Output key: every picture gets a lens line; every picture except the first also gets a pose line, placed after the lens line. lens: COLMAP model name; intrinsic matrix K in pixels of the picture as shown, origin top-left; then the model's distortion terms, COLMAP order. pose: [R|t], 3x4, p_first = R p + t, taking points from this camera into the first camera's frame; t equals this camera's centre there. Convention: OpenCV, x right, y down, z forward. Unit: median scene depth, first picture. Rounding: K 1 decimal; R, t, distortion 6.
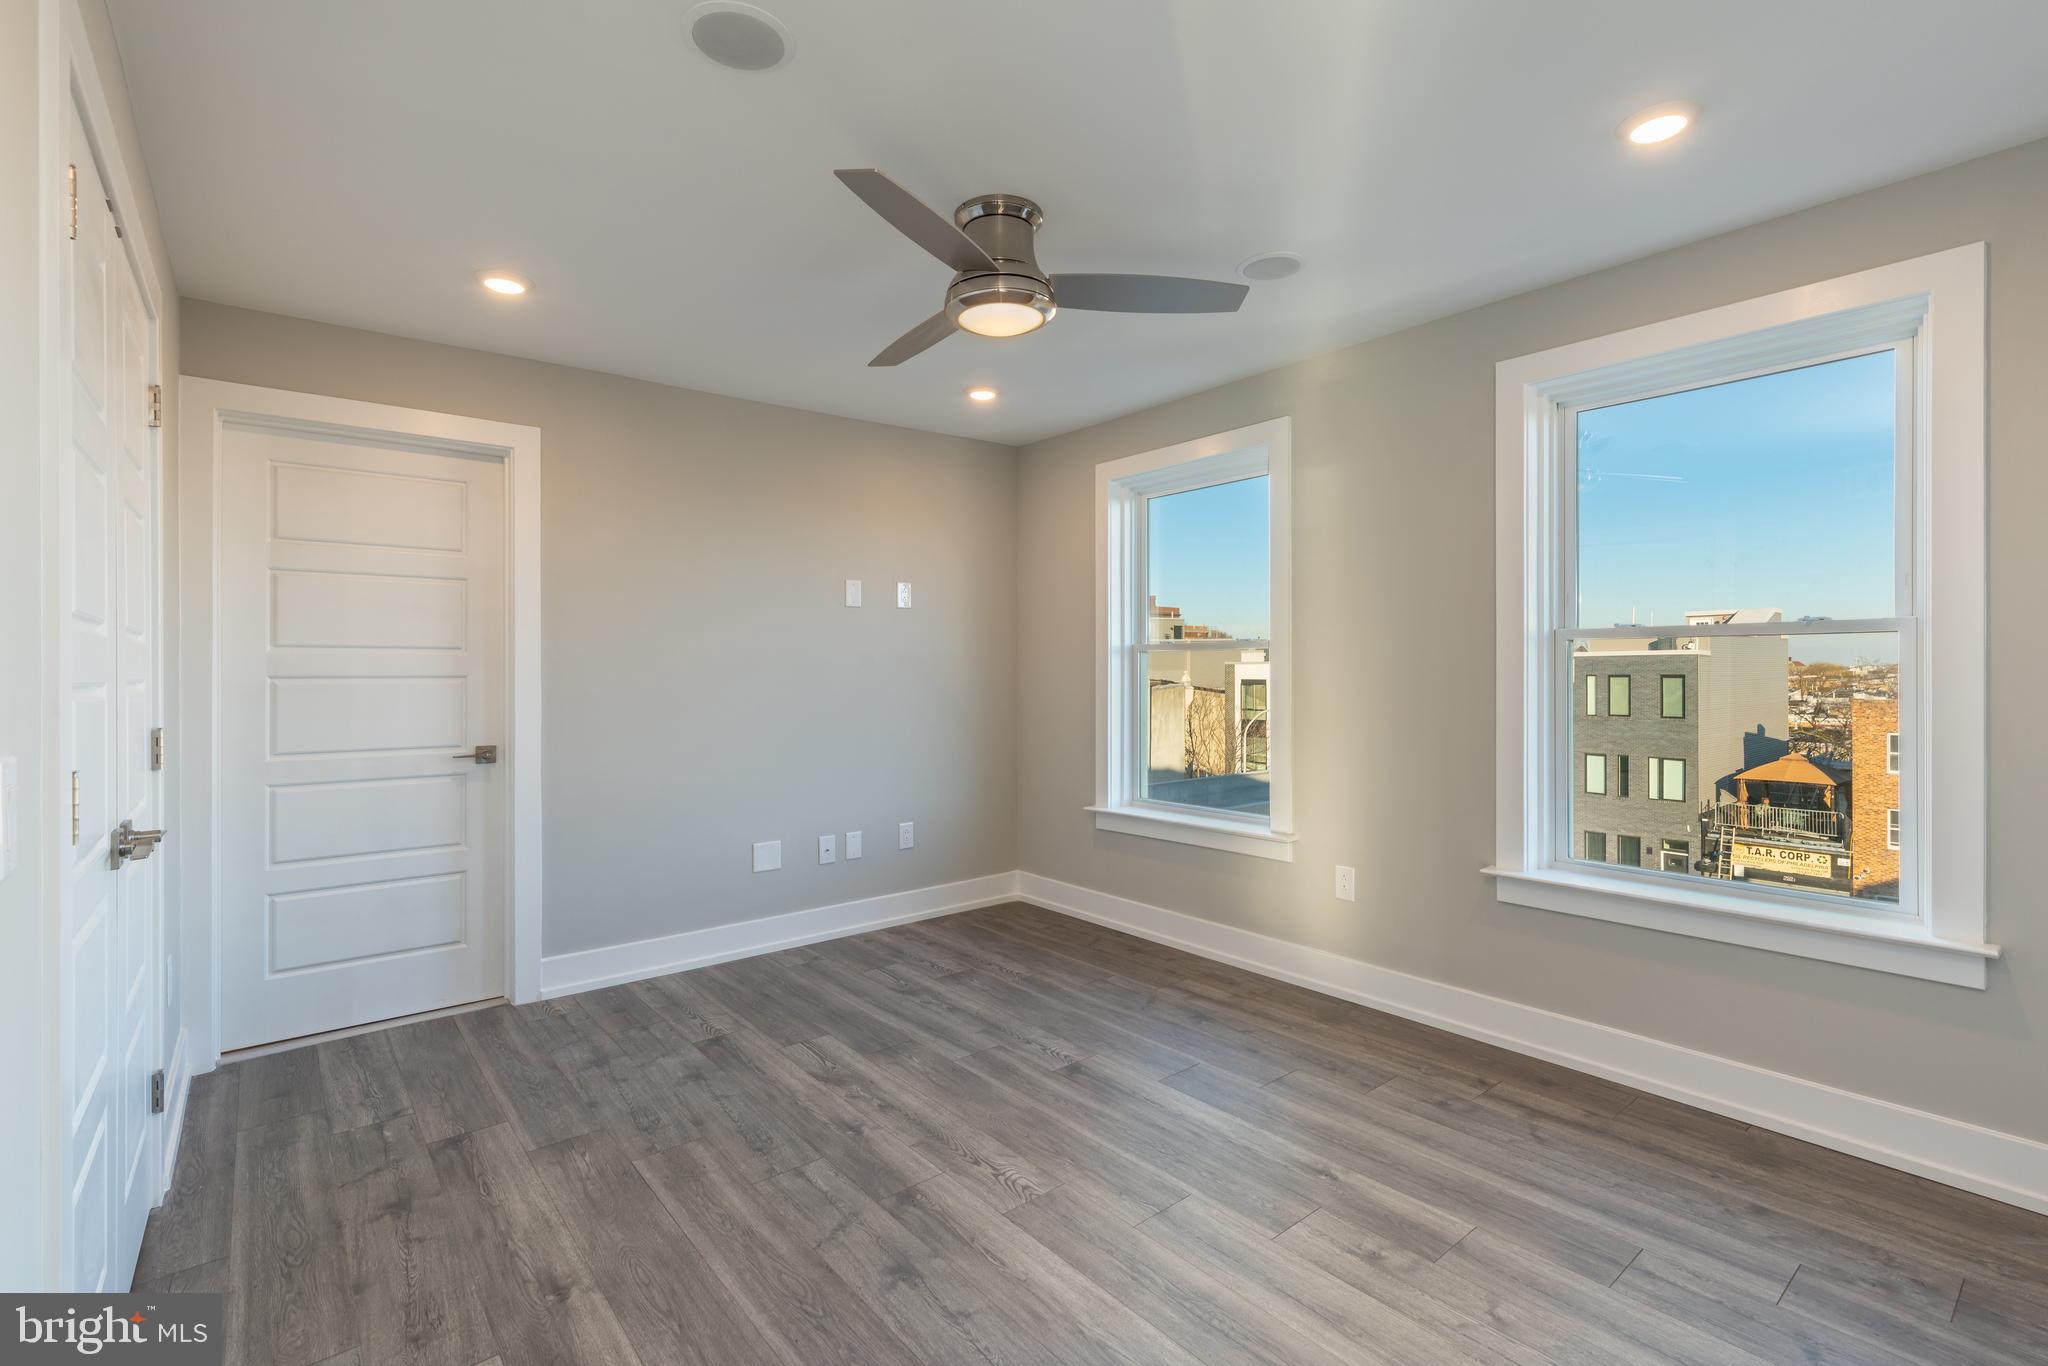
lens RADIAL K [[927.7, 0, 1038.2], [0, 927.7, 674.3], [0, 0, 1]] dist [0.008467, -0.000719]
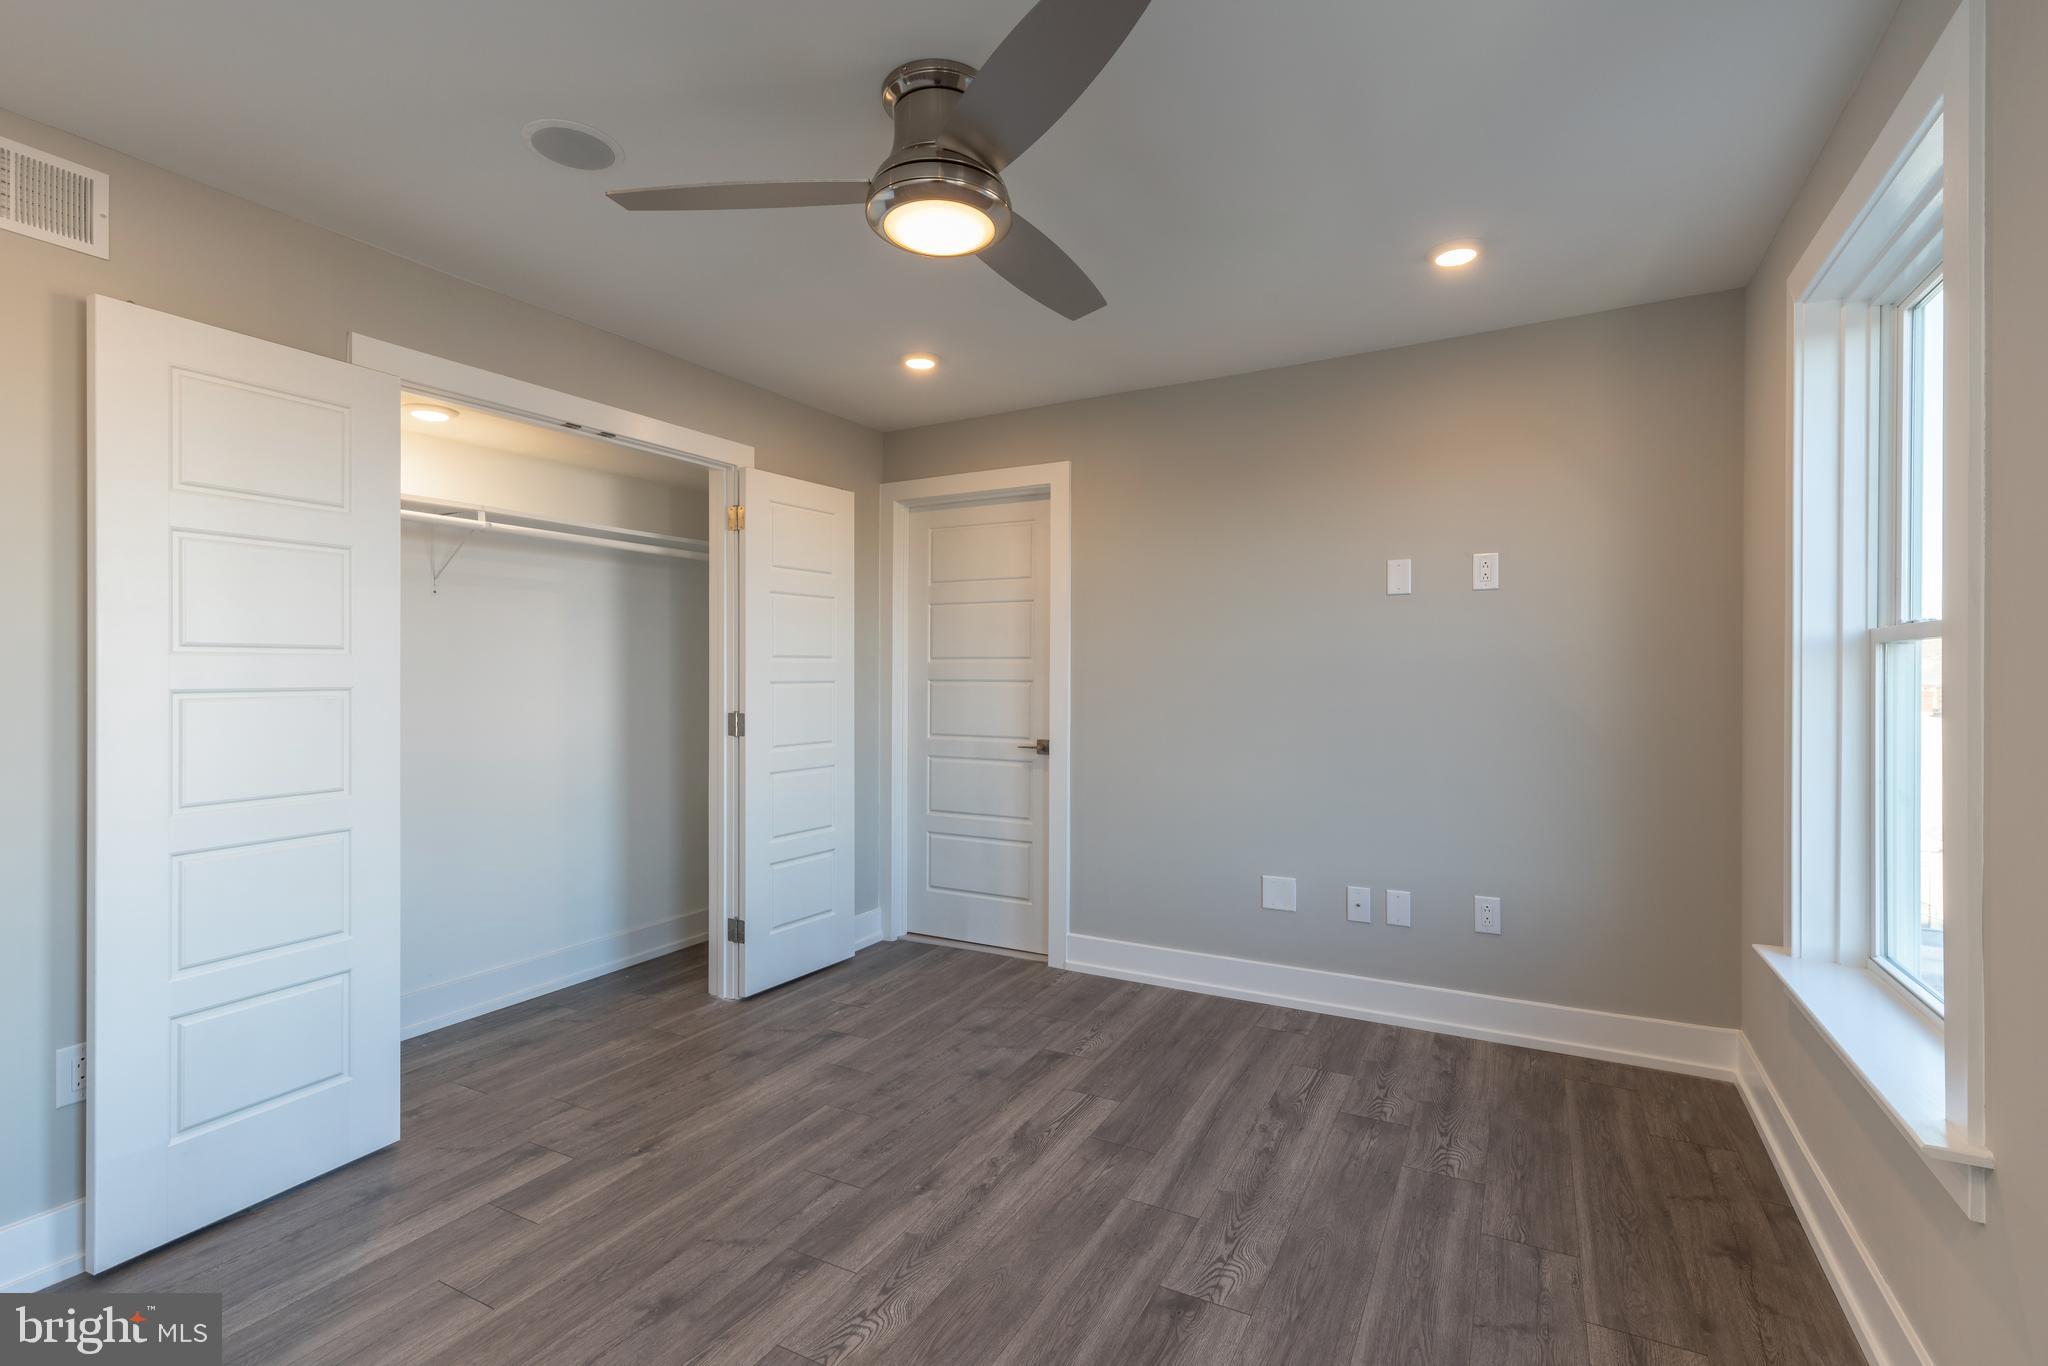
lens RADIAL K [[927.7, 0, 1038.2], [0, 927.7, 674.3], [0, 0, 1]] dist [0.008467, -0.000719]
pose [[0.374342, 0.007289, -0.927262, 0.526868], [-0.004569, 0.999971, 0.006016, -0.014100], [0.927280, 0.001985, 0.374364, 0.586288]]
